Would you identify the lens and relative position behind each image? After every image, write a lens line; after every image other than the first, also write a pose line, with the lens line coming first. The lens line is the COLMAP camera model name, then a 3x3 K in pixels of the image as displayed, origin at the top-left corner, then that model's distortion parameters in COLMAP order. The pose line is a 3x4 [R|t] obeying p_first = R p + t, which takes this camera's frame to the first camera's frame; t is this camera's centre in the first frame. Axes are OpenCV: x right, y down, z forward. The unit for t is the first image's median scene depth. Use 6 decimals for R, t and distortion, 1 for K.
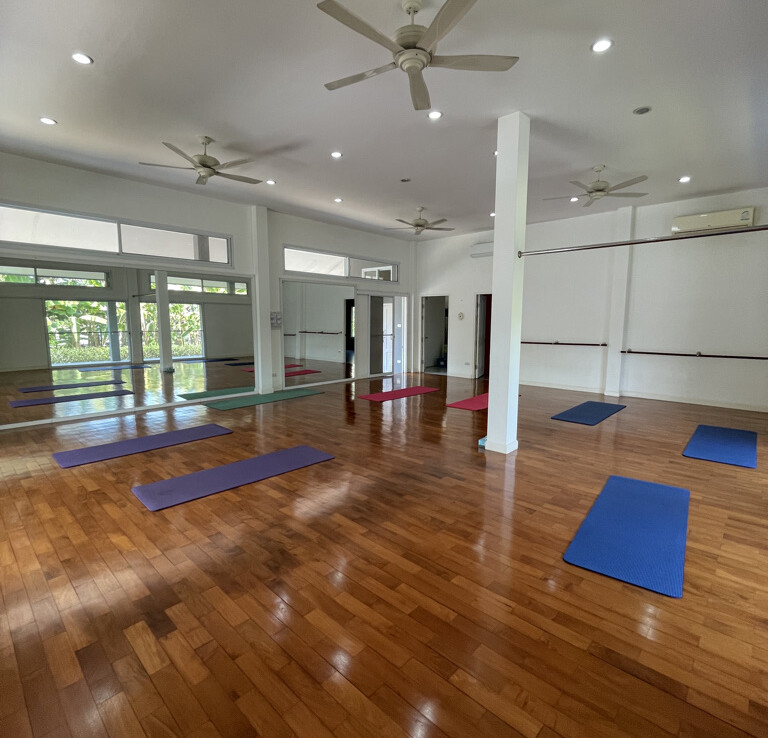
lens RADIAL K [[413.7, 0, 387.4], [0, 413.7, 371.5], [0, 0, 1]] dist [-0.001101, -0.001155]
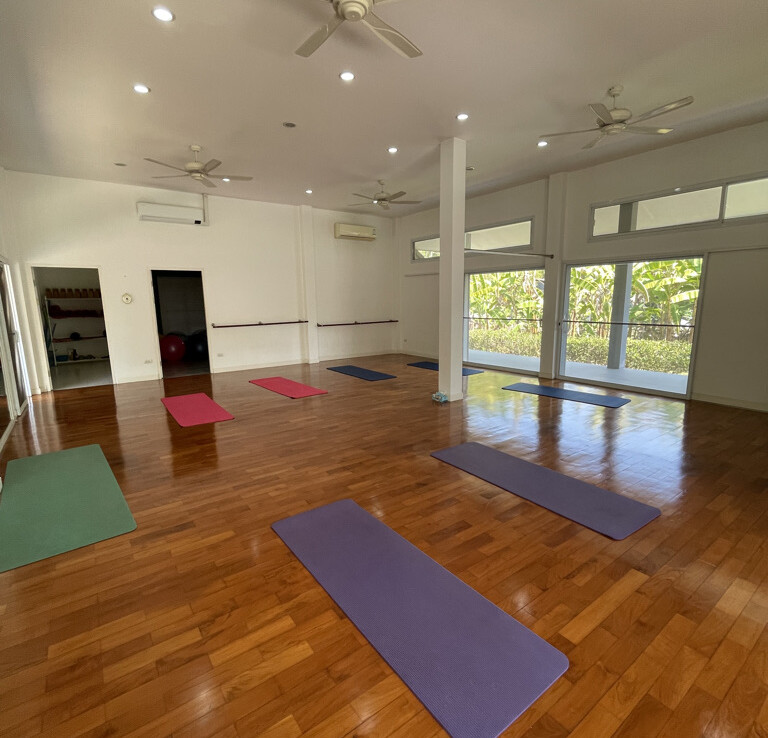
lens RADIAL K [[413.7, 0, 387.4], [0, 413.7, 371.5], [0, 0, 1]] dist [-0.001101, -0.001155]
pose [[0.180323, -0.173017, 0.968271, -0.518960], [0.140630, 0.978830, 0.148714, -0.058412], [-0.973502, 0.109351, 0.200837, 0.476510]]
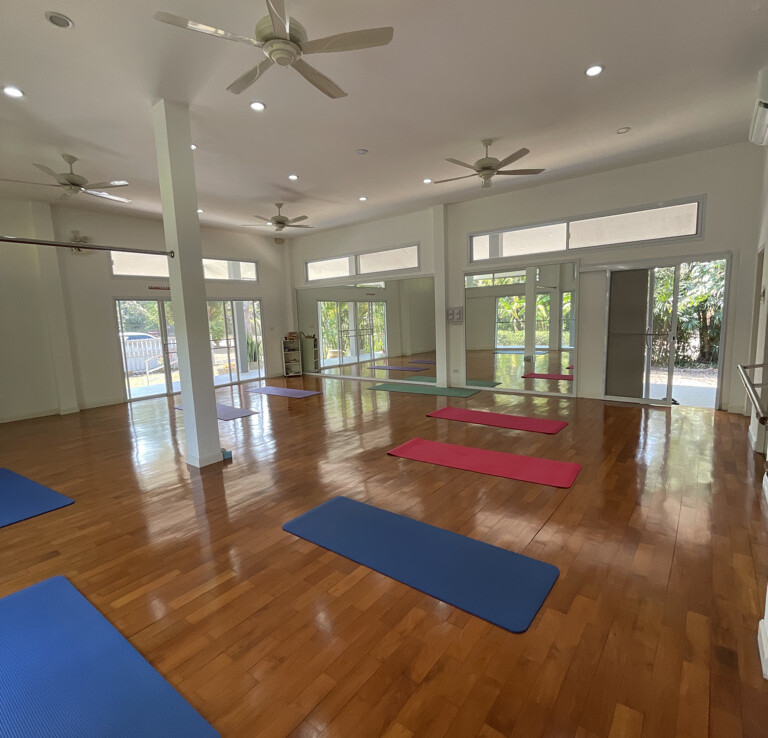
lens RADIAL K [[413.7, 0, 387.4], [0, 413.7, 371.5], [0, 0, 1]] dist [-0.001101, -0.001155]
pose [[0.093099, 0.123355, -0.987986, 0.621816], [-0.089495, 0.989316, 0.115088, -0.081043], [0.991627, 0.077705, 0.103144, 0.664993]]
